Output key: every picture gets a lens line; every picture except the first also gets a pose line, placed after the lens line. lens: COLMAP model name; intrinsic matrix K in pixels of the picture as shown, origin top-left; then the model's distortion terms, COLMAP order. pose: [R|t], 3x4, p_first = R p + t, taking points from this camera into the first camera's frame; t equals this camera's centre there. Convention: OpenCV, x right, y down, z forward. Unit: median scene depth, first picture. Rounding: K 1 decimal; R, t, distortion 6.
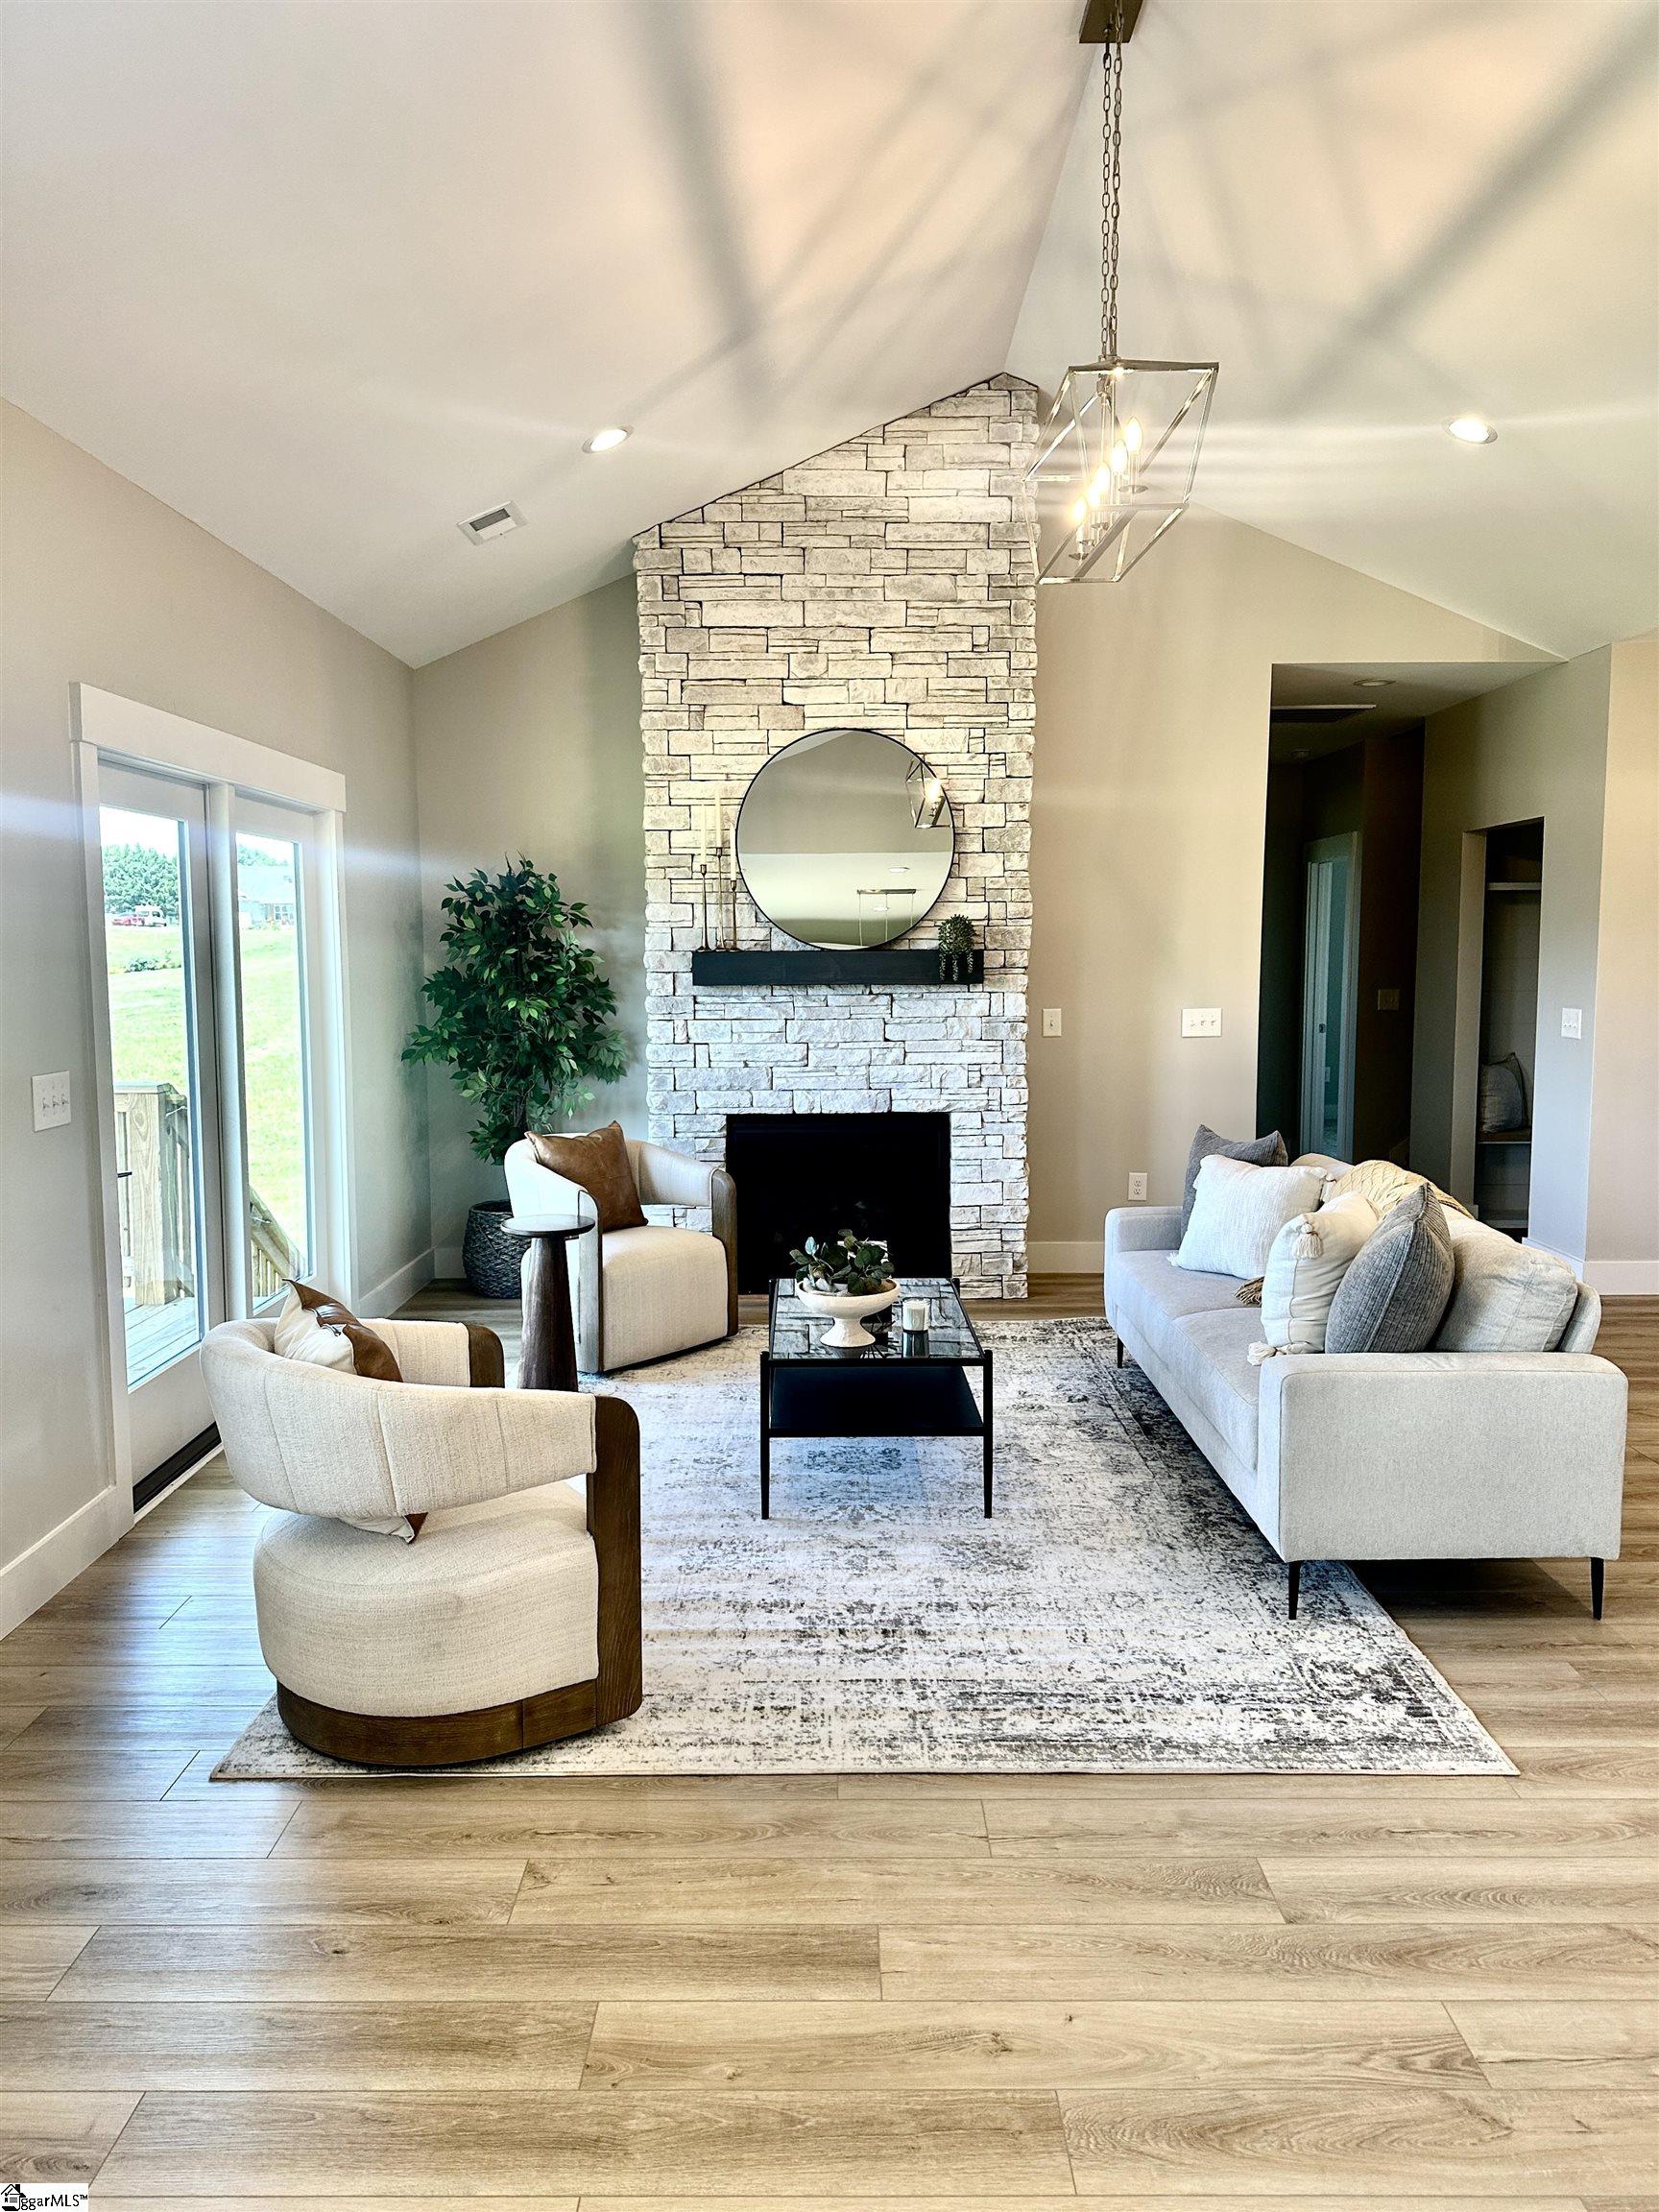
lens RADIAL K [[1541.2, 0, 812.8], [0, 1541.2, 1101.6], [0, 0, 1]] dist [0.143147, -0.266558]
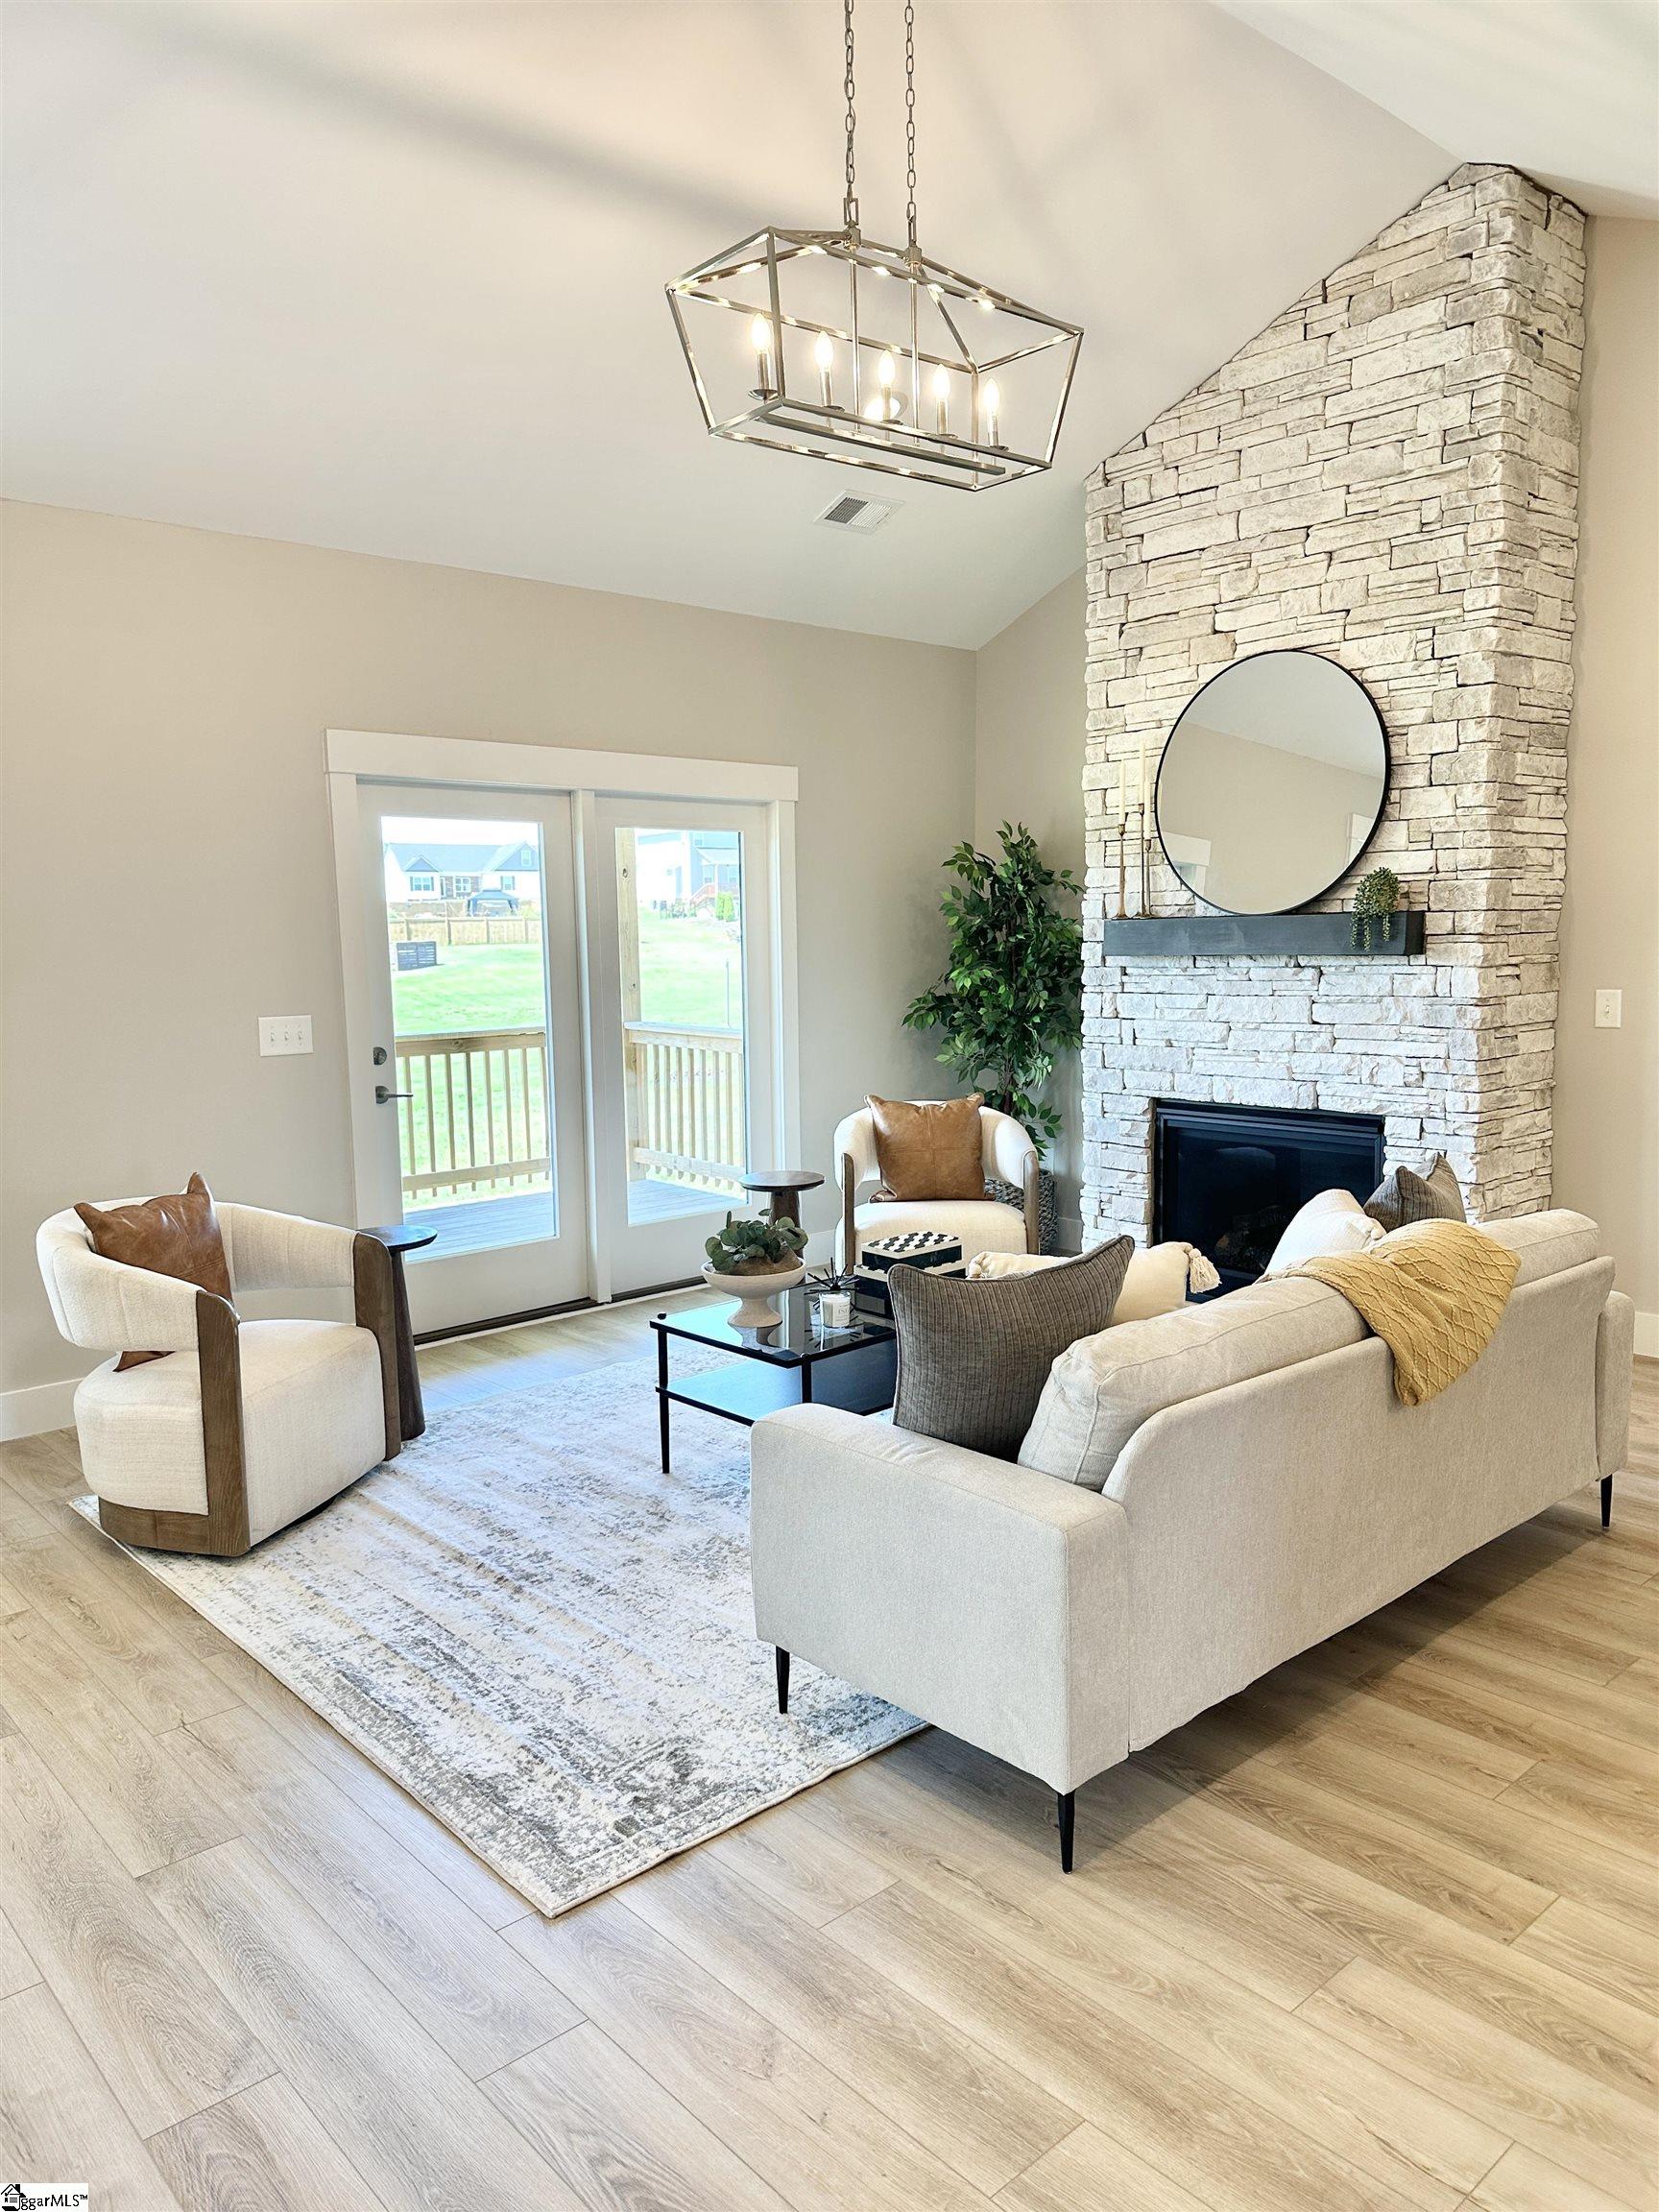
lens RADIAL K [[1541.2, 0, 812.8], [0, 1541.2, 1101.6], [0, 0, 1]] dist [0.143147, -0.266558]
pose [[0.669626, 0.077722, -0.738620, 0.503684], [-0.062914, 0.996871, 0.047859, -0.021165], [0.740029, 0.014422, 0.672420, 0.244352]]
